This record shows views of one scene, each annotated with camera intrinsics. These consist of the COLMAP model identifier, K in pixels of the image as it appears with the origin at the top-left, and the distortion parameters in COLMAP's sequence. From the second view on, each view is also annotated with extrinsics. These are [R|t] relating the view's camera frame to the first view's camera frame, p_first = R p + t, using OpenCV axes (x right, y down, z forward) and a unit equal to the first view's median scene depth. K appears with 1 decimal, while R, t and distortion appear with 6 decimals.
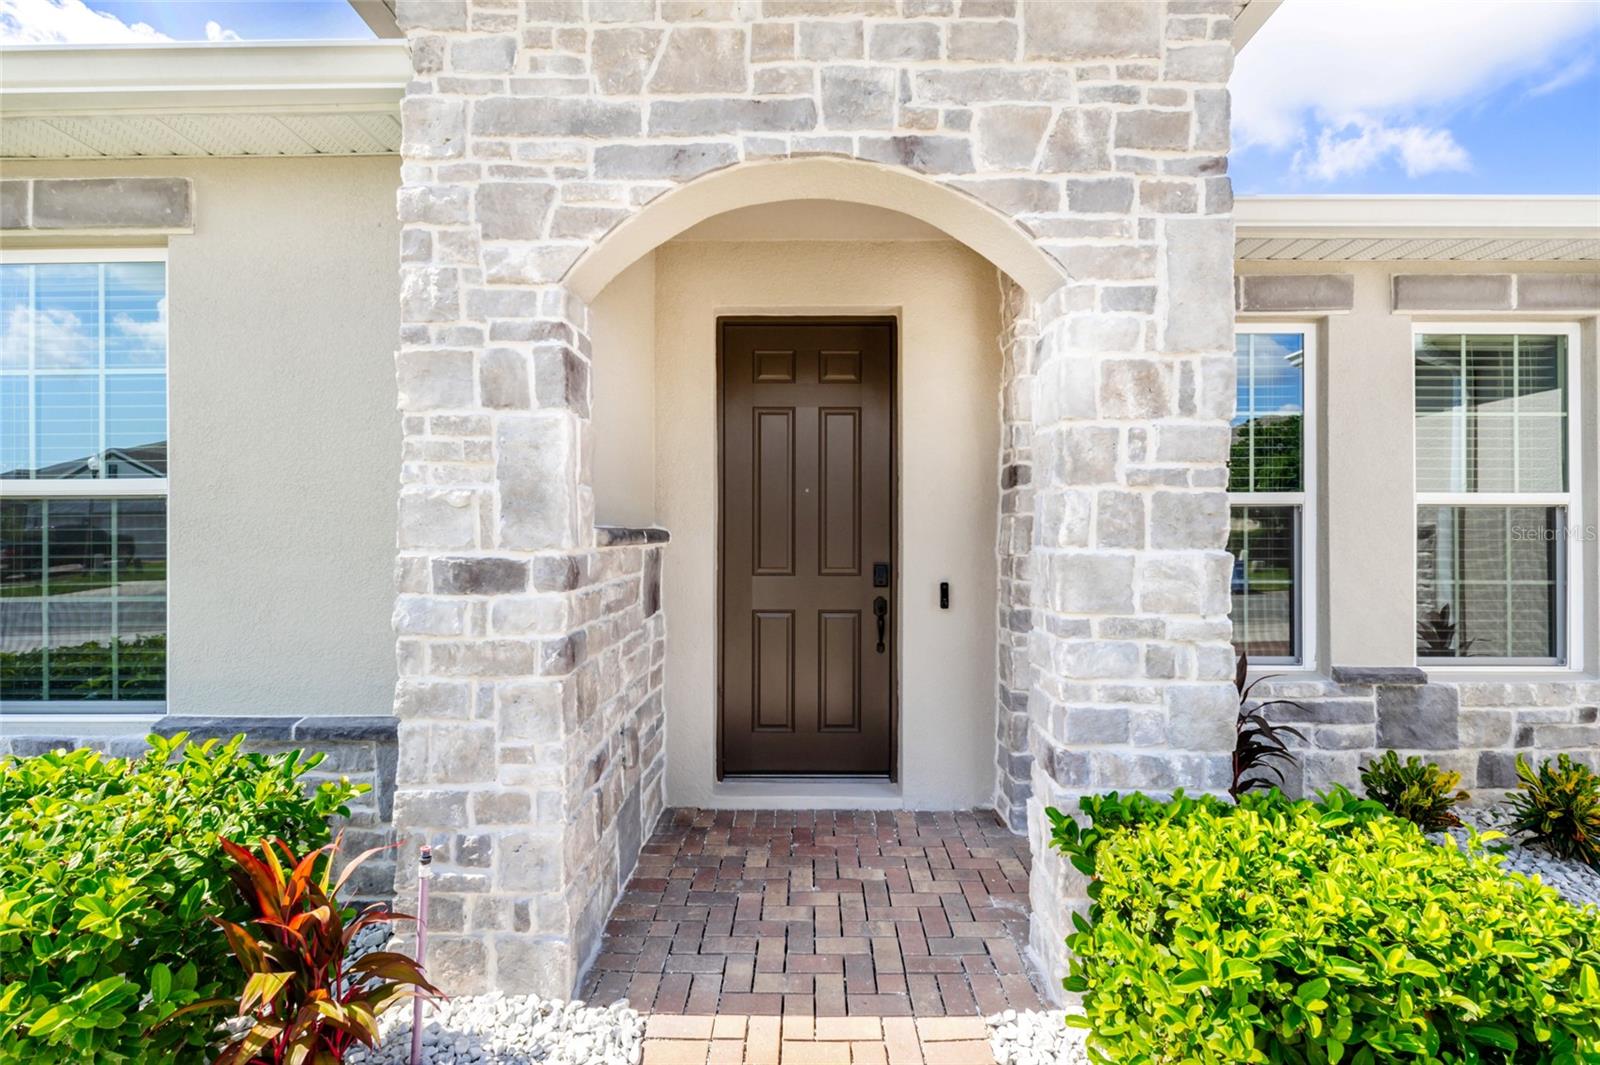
lens RADIAL K [[714.7, 0, 801.9], [0, 714.7, 528.6], [0, 0, 1]] dist [0.002918, 0.000234]
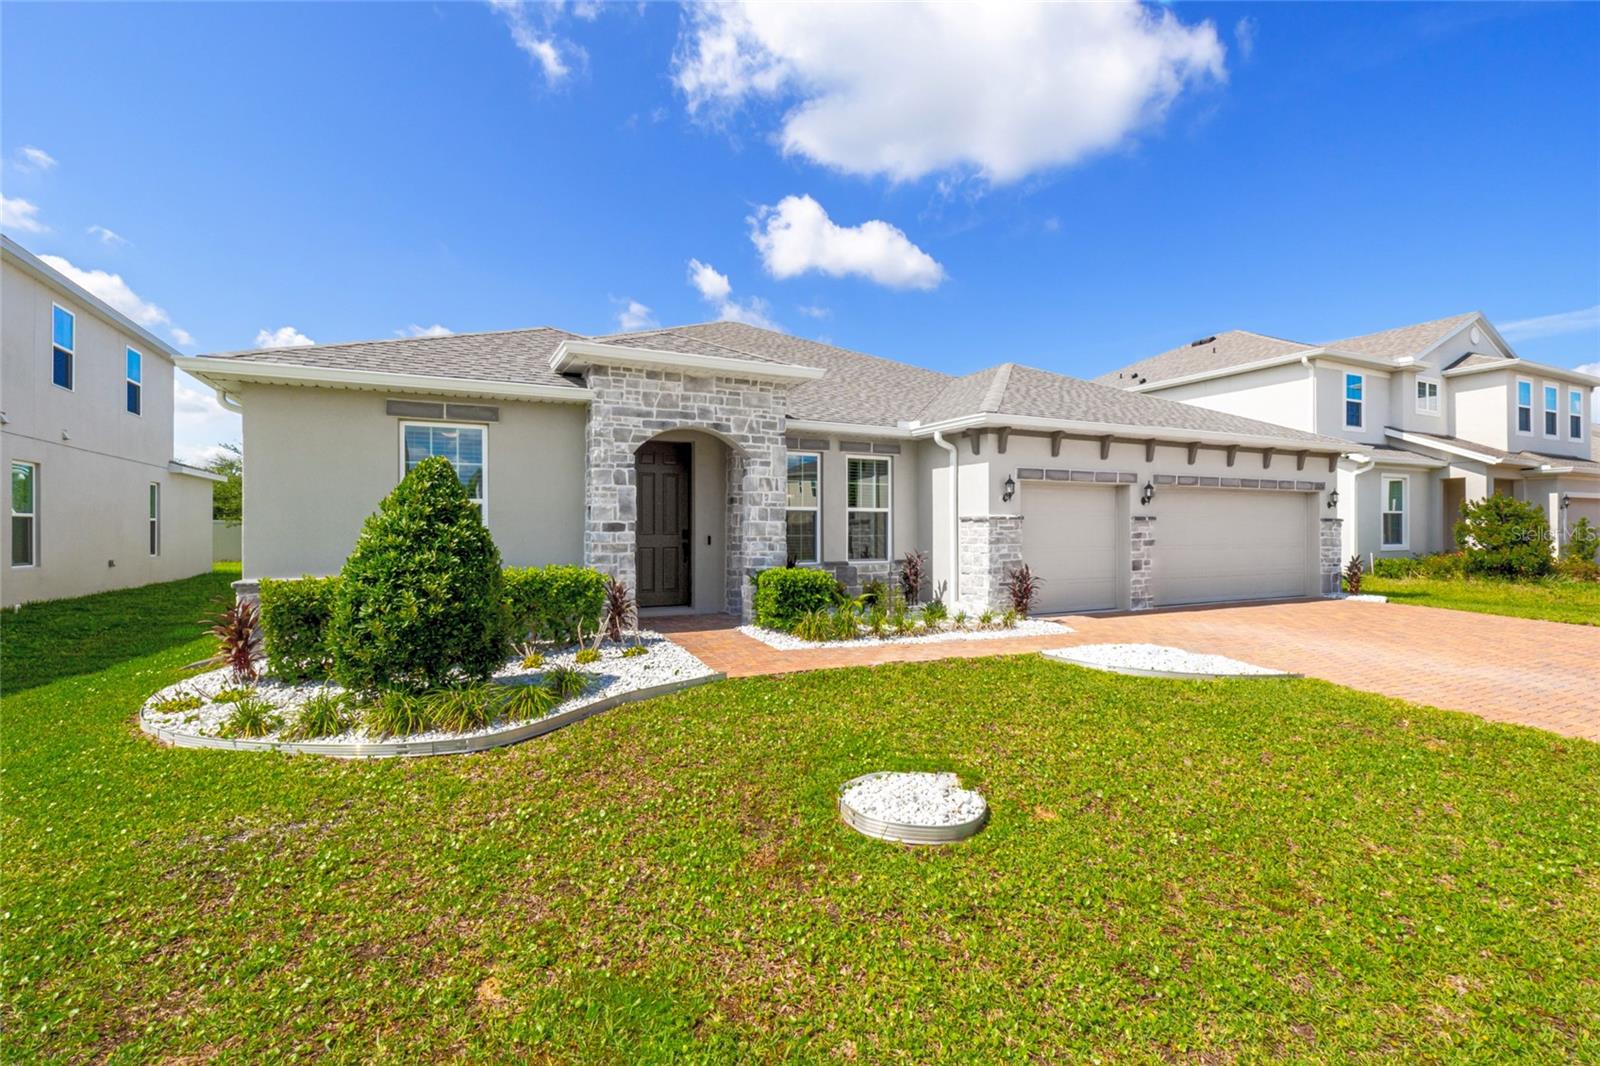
lens RADIAL K [[714.7, 0, 801.9], [0, 714.7, 529.1], [0, 0, 1]] dist [0.002918, 0.000234]
pose [[0.893176, -0.000744, 0.449706, -1.295226], [0.000716, 1.000000, 0.000231, 0.076469], [-0.449706, 0.000115, 0.893177, -2.982014]]
